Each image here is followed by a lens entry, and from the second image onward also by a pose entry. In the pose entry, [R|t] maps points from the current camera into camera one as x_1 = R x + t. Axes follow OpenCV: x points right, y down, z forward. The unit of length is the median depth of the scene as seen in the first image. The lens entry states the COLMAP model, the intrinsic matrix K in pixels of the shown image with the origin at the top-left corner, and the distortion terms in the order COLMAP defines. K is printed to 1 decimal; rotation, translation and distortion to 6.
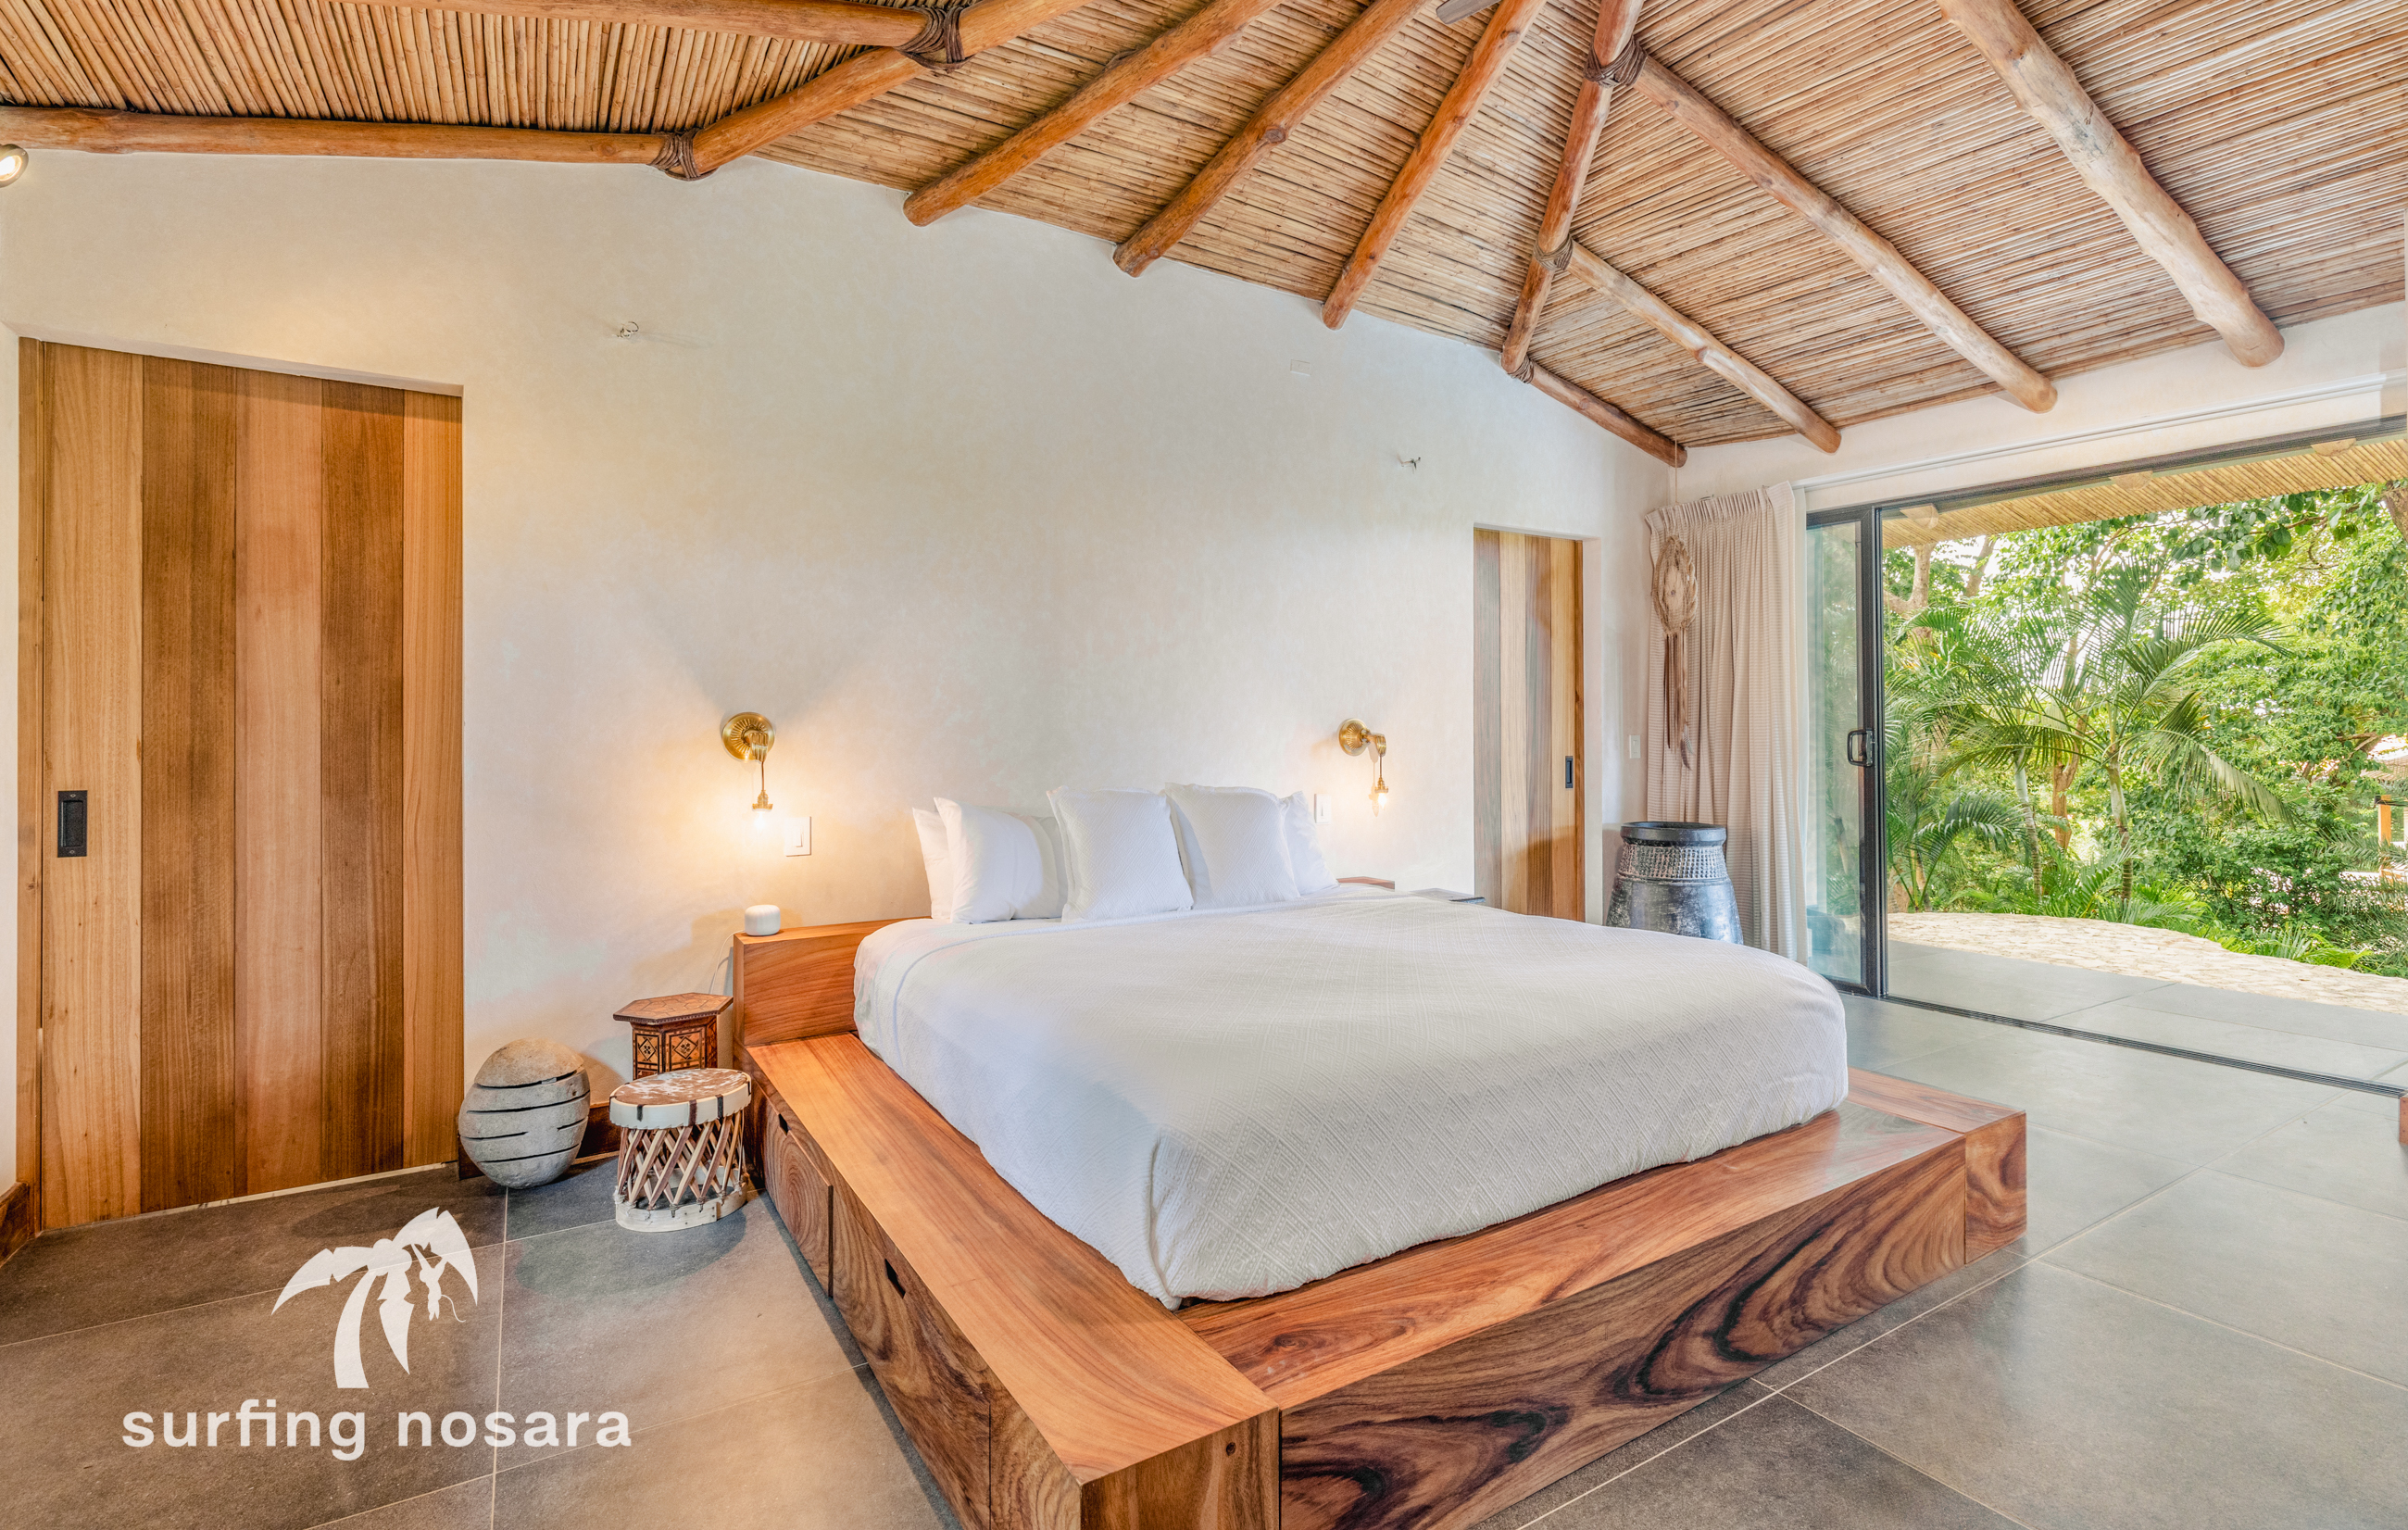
lens RADIAL K [[1103.8, 0, 1205.9], [0, 1103.8, 718.2], [0, 0, 1]] dist [0.000923, 0.000521]
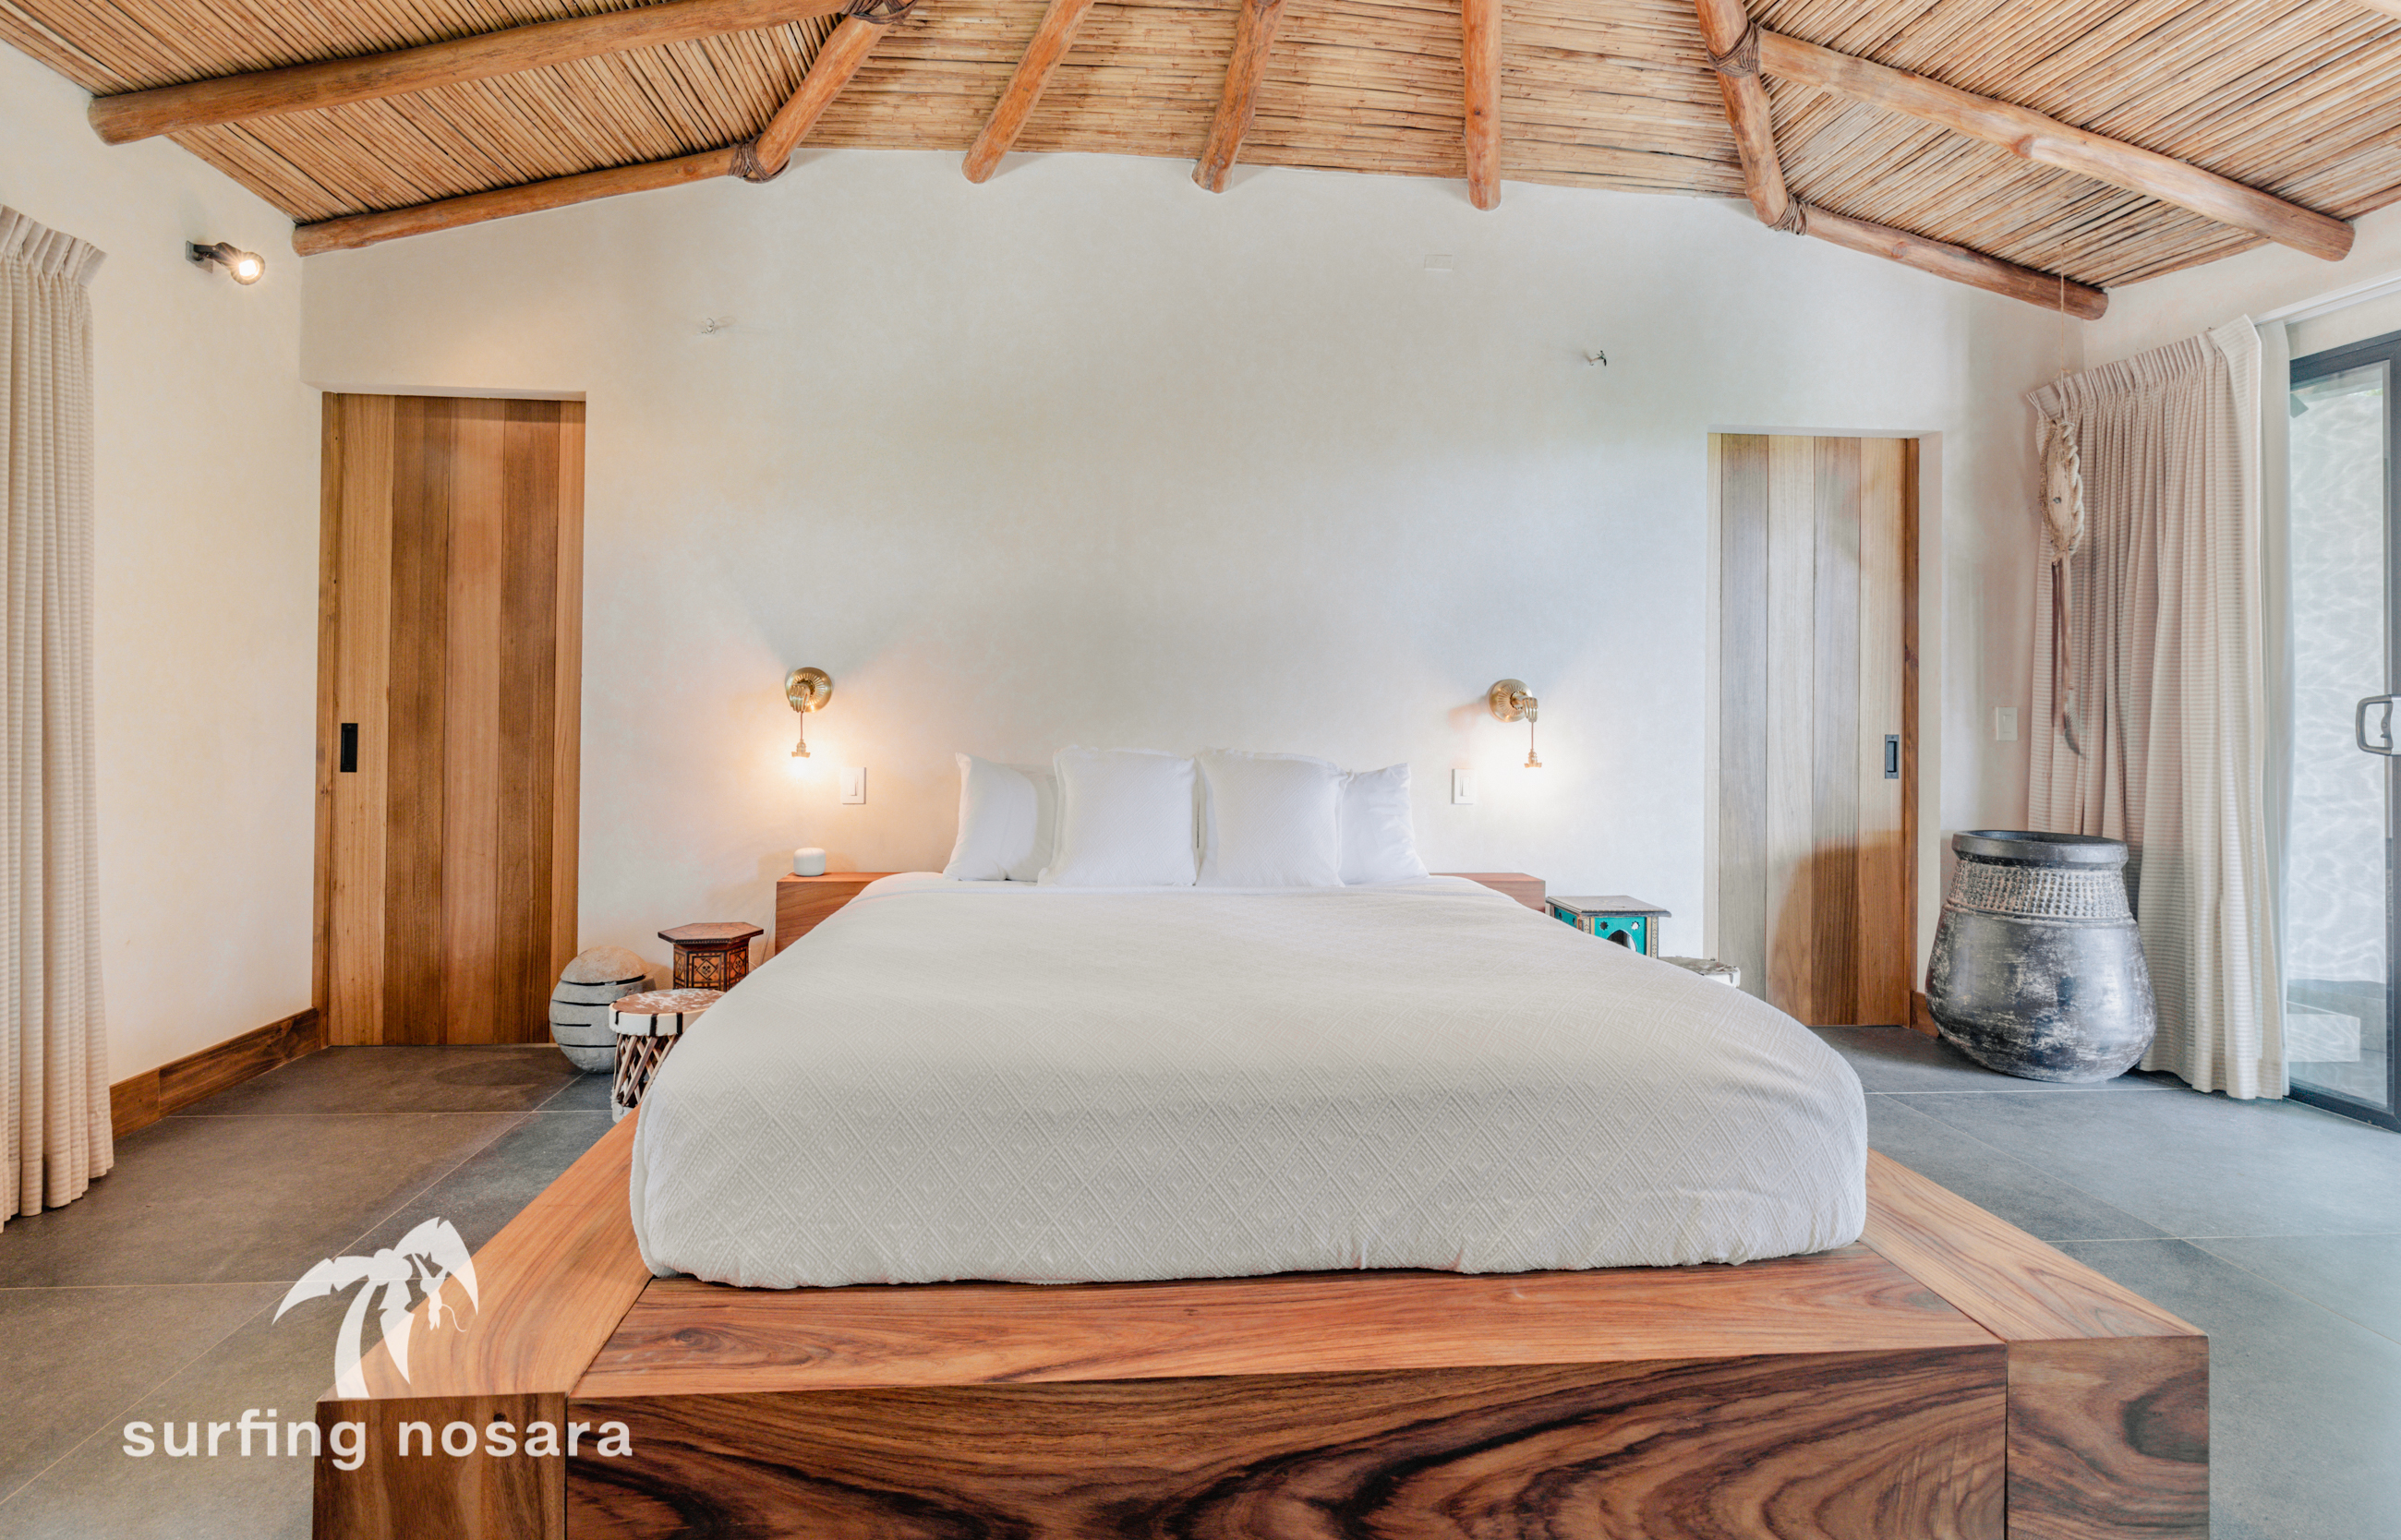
lens RADIAL K [[1158.3, 0, 1195.9], [0, 1158.3, 692.5], [0, 0, 1]] dist [-0.001306, -0.000525]
pose [[0.888638, 0.004970, -0.458583, 0.501507], [-0.007587, 0.999964, -0.003866, 0.023861], [0.458547, 0.006915, 0.888643, 0.201208]]
